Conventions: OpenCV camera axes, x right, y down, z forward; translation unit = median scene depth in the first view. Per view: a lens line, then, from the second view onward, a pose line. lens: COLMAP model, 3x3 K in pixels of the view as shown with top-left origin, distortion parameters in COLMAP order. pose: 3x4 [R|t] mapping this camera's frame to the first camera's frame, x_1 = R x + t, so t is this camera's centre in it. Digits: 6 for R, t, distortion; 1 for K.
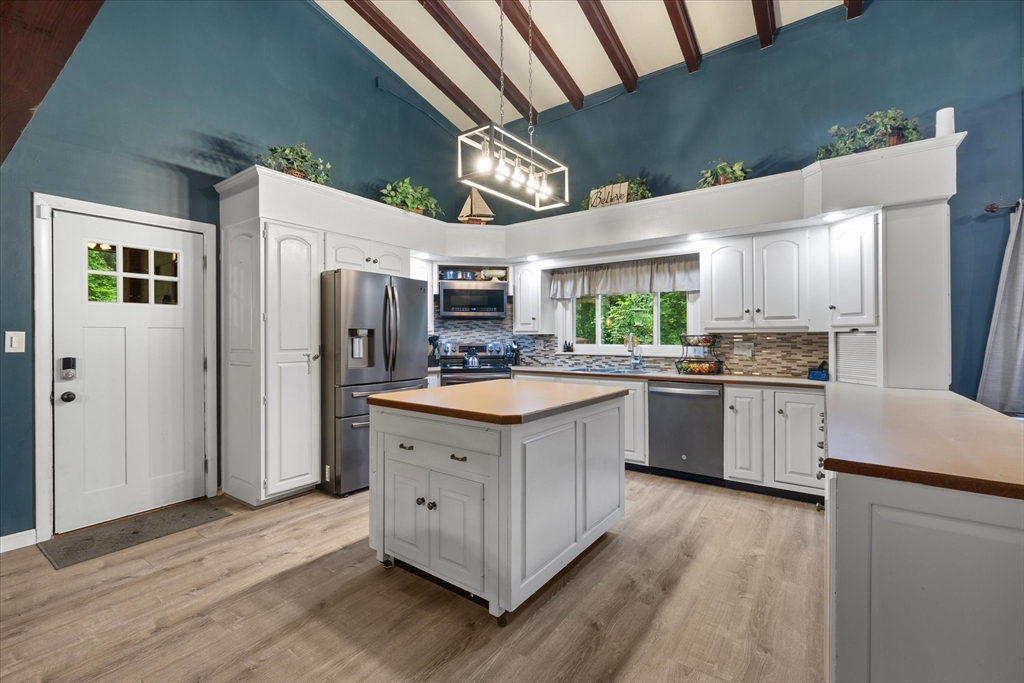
lens RADIAL K [[429.9, 0, 501.8], [0, 429.9, 337.4], [0, 0, 1]] dist [0.003321, -0.000867]
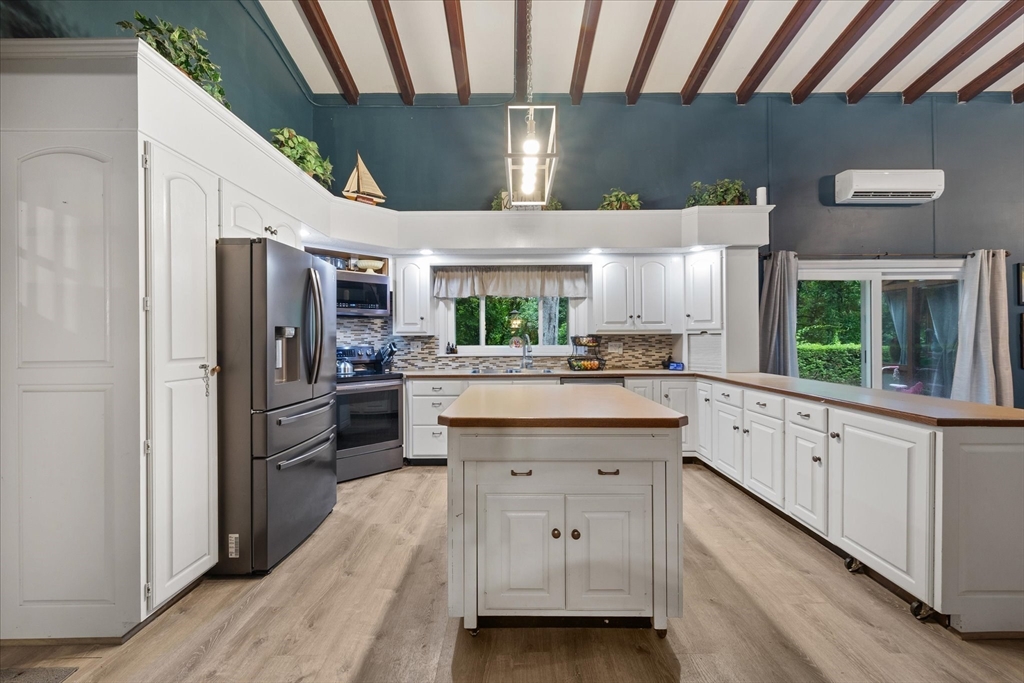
lens RADIAL K [[429.9, 0, 509.3], [0, 429.9, 337.5], [0, 0, 1]] dist [0.003321, -0.000867]
pose [[0.813913, -0.000959, 0.580986, -0.433362], [0.002973, 0.999992, -0.002513, 0.000356], [-0.580979, 0.003772, 0.813910, 0.212934]]
